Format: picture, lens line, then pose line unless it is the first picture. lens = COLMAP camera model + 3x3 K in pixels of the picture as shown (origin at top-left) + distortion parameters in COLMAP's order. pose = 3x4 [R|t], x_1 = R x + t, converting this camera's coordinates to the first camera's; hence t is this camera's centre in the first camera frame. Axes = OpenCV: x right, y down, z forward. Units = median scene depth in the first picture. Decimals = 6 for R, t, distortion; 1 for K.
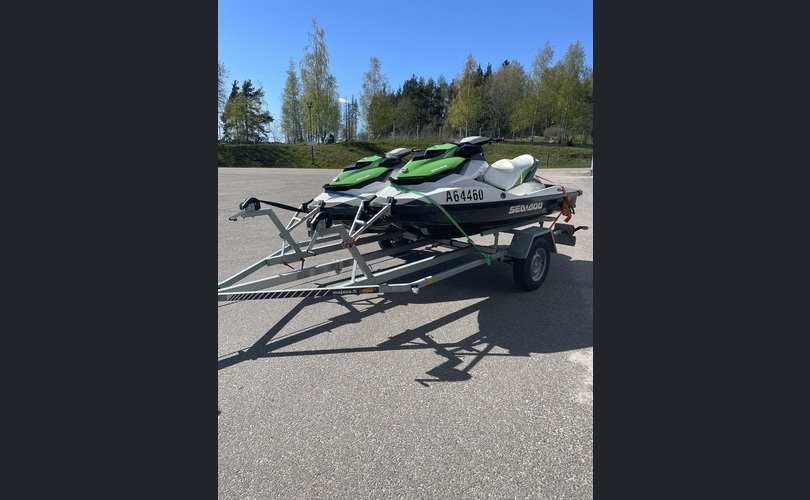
lens RADIAL K [[381.2, 0, 405.0], [0, 381.2, 250.0], [0, 0, 1]] dist [0.016547, -0.000903]
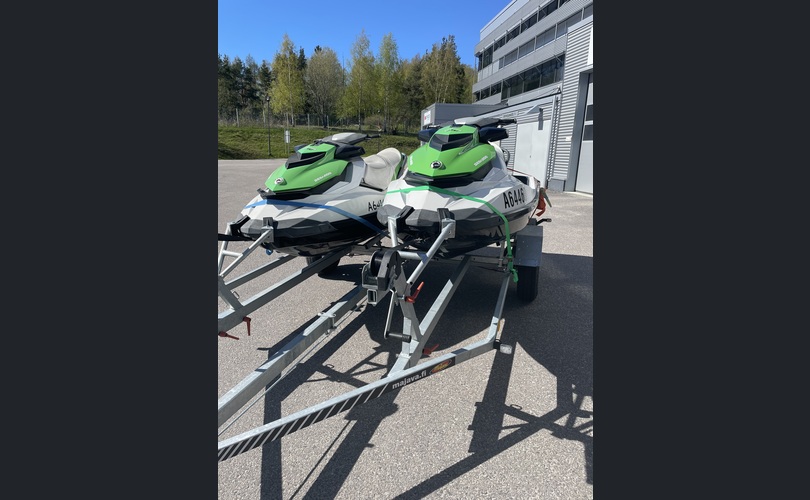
lens RADIAL K [[381.2, 0, 405.0], [0, 381.2, 250.0], [0, 0, 1]] dist [0.016547, -0.000903]
pose [[0.898484, -0.122576, 0.421546, -0.246405], [0.110329, 0.992458, 0.053429, -0.074992], [-0.424916, -0.001497, 0.905232, 0.306991]]
